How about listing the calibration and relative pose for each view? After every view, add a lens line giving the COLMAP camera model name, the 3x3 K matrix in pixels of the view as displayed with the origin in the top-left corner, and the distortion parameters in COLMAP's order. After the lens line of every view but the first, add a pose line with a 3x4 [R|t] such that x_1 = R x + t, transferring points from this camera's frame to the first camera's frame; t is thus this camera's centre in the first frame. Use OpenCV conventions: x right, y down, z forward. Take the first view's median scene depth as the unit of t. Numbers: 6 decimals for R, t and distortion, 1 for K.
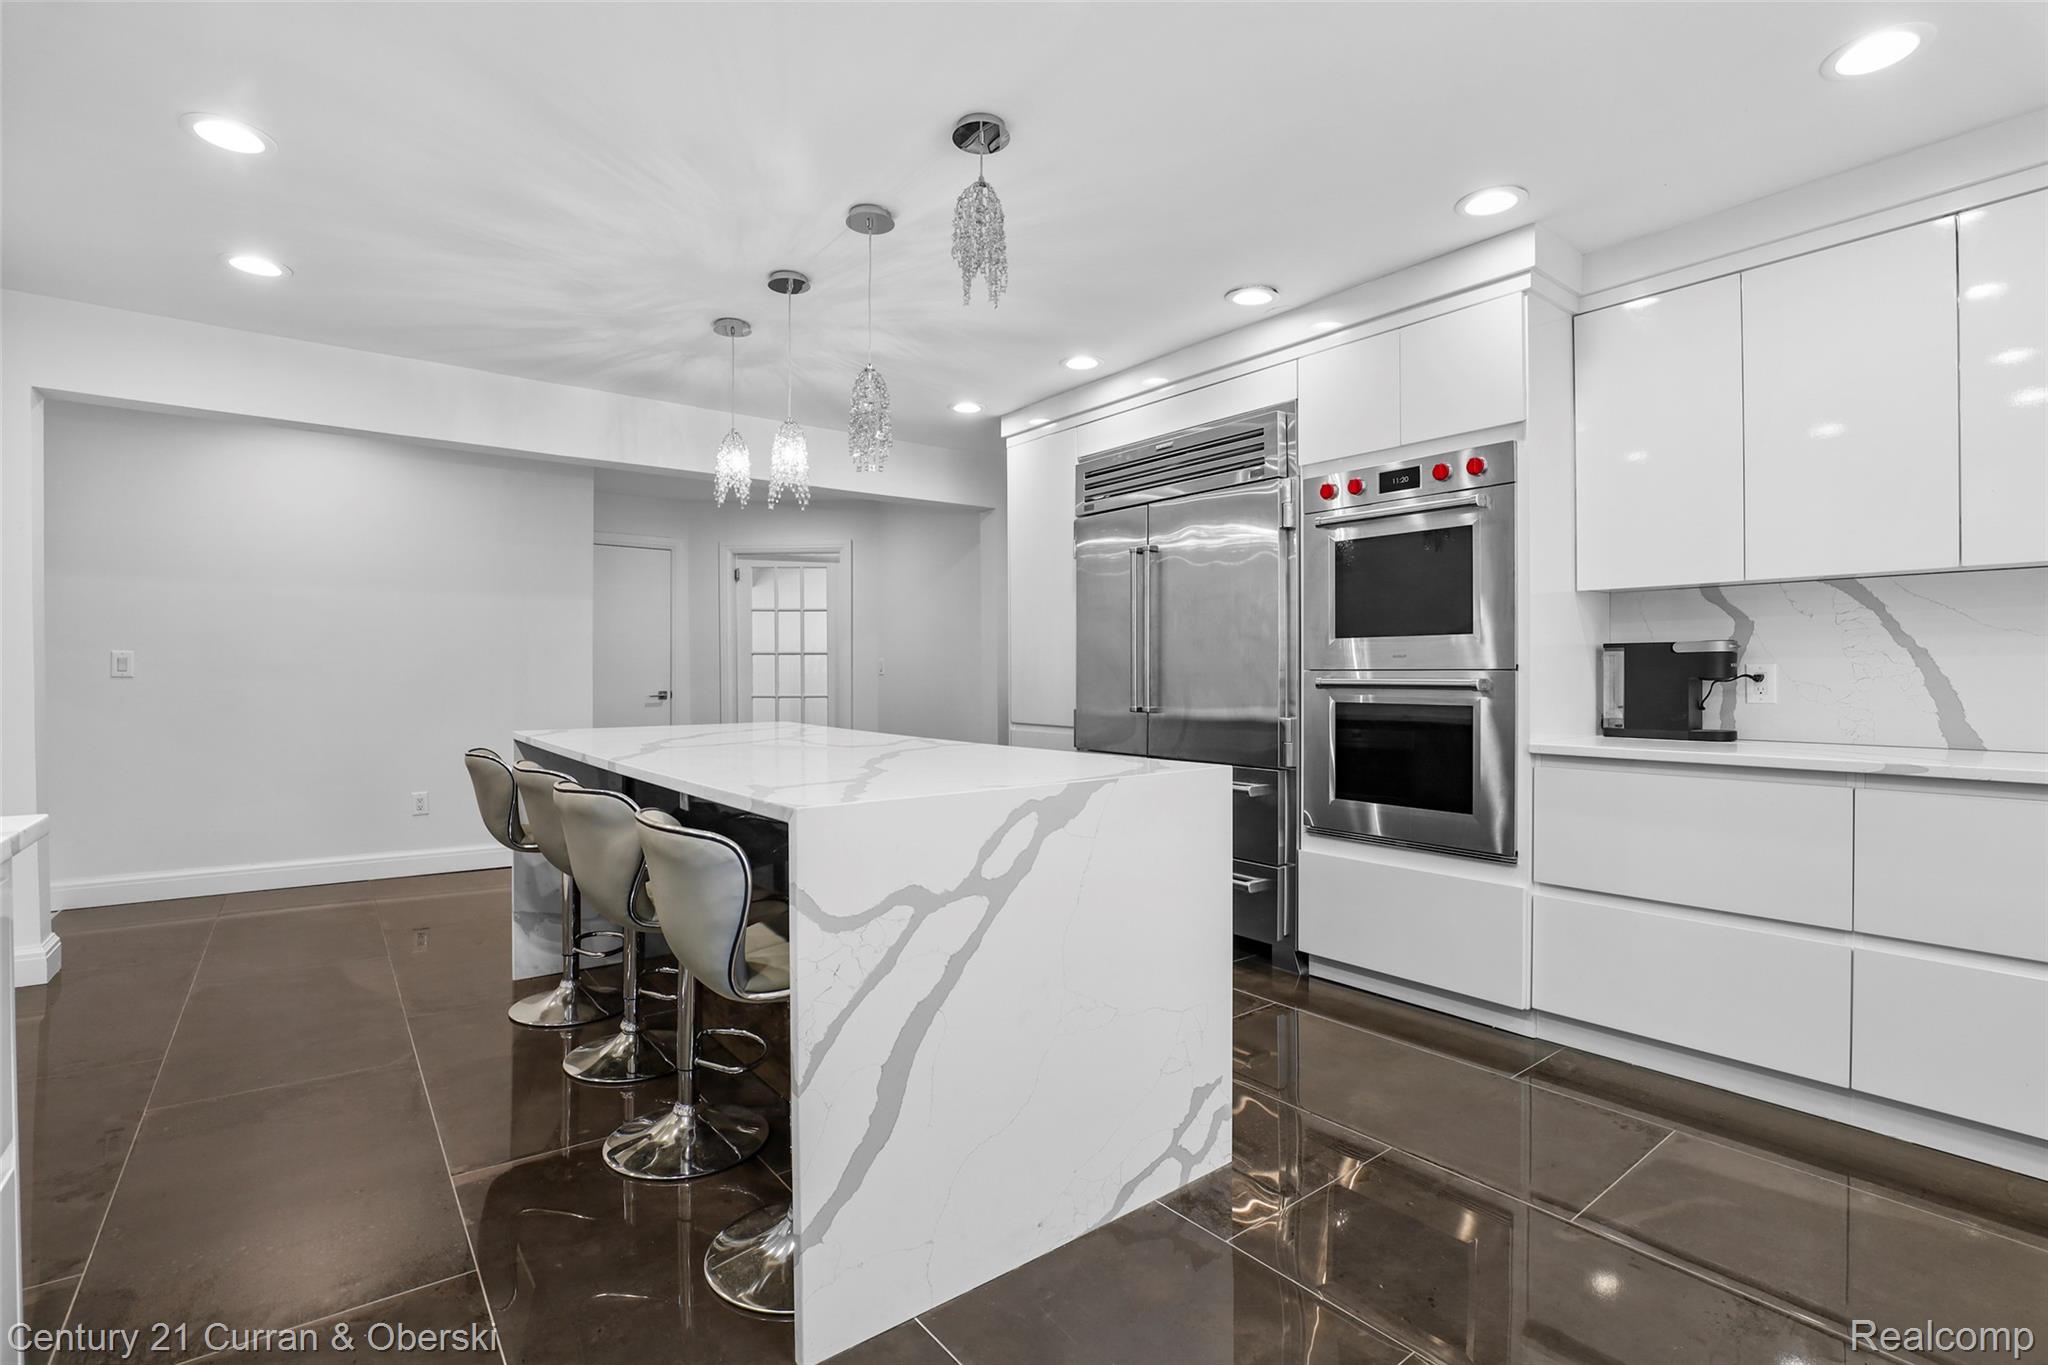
lens RADIAL K [[950.1, 0, 1018.1], [0, 950.1, 675.8], [0, 0, 1]] dist [-0.020445, 0.003257]
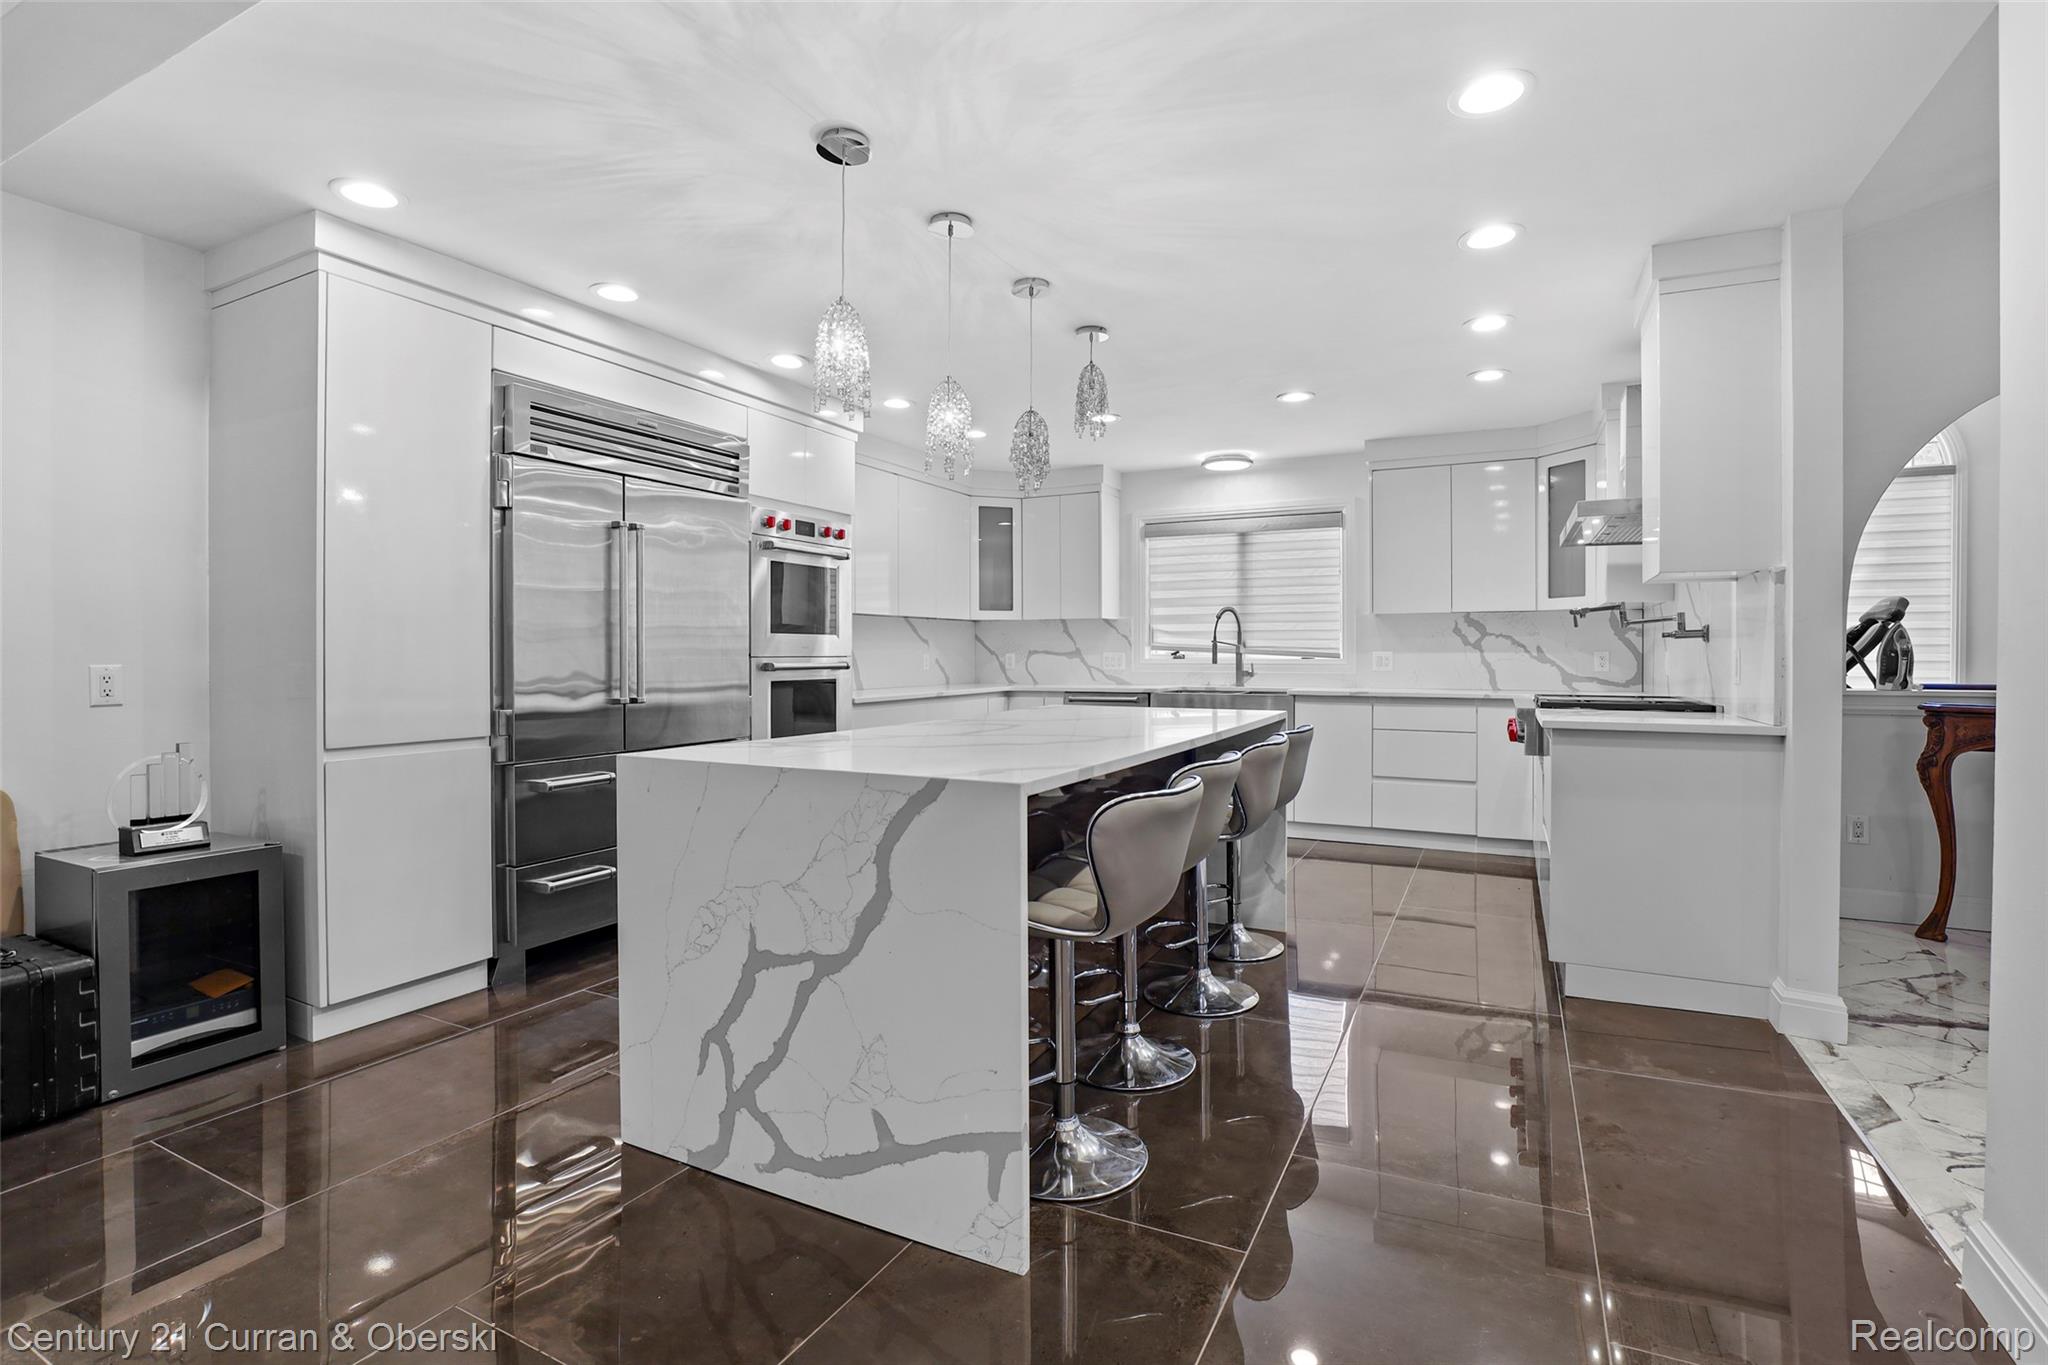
lens RADIAL K [[950.1, 0, 1020.8], [0, 950.1, 662.8], [0, 0, 1]] dist [-0.020445, 0.003257]
pose [[-0.421640, -0.004731, 0.906751, -0.973733], [0.005997, 0.999950, 0.008005, -0.006315], [-0.906743, 0.008813, -0.421591, 1.185477]]
